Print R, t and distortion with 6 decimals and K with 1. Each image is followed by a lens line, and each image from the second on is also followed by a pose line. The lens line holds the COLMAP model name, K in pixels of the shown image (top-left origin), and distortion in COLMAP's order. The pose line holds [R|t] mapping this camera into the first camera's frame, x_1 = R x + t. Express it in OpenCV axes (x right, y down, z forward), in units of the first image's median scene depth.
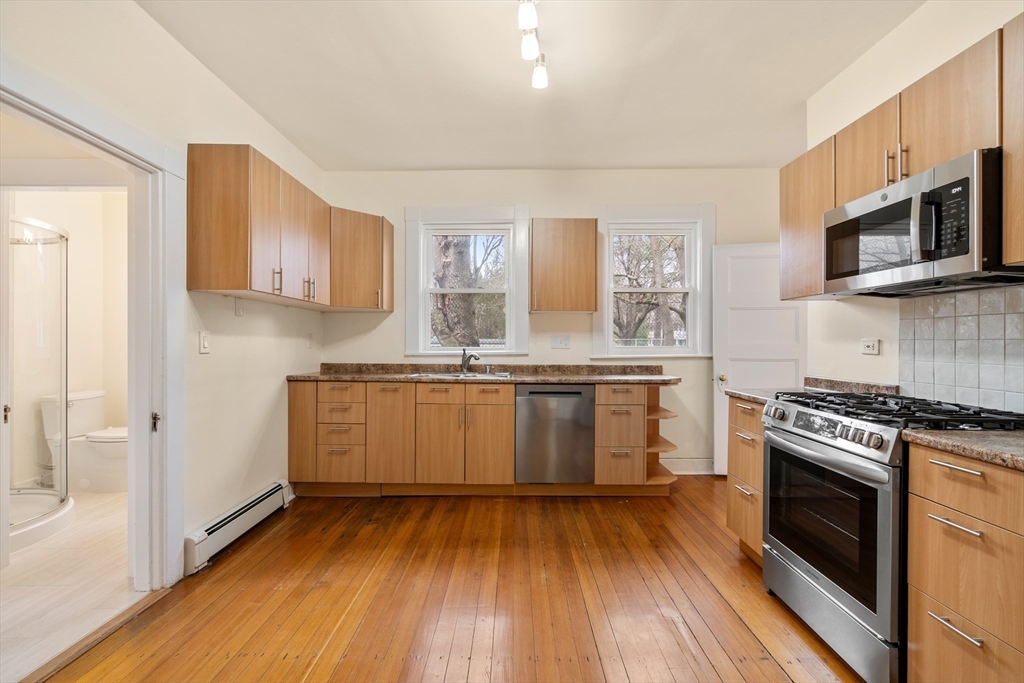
lens RADIAL K [[457.7, 0, 513.9], [0, 457.7, 339.5], [0, 0, 1]] dist [0.001585, -0.000144]
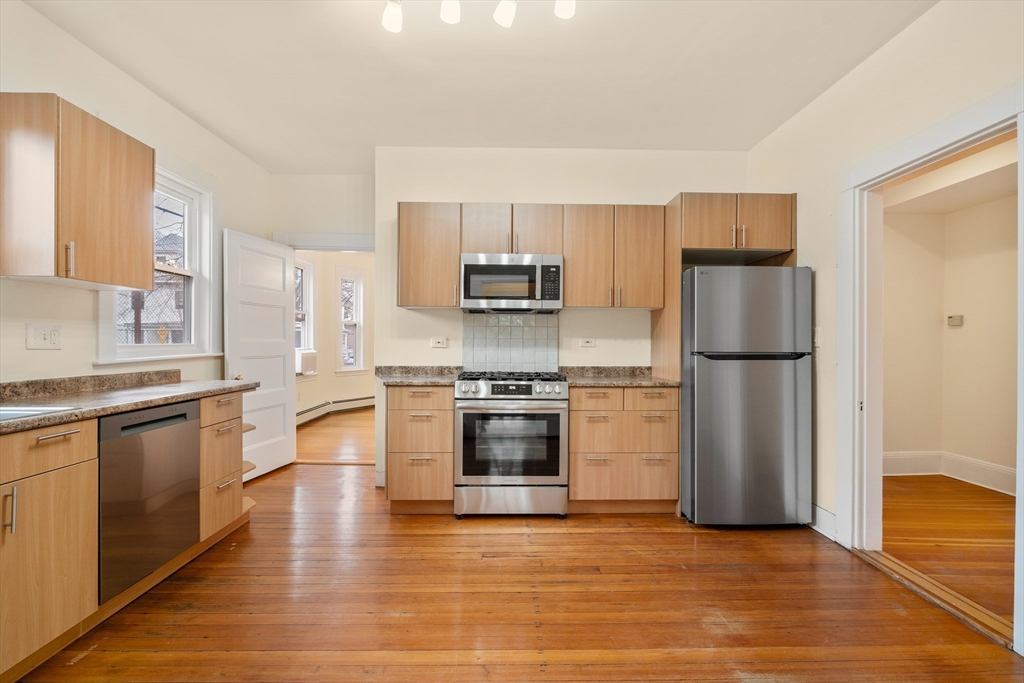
lens RADIAL K [[457.7, 0, 514.8], [0, 457.7, 345.4], [0, 0, 1]] dist [0.001585, -0.000144]
pose [[-0.012628, -0.007581, 0.999892, -0.524910], [-0.008494, 0.999936, 0.007474, 0.007482], [-0.999884, -0.008398, -0.012692, 0.534608]]
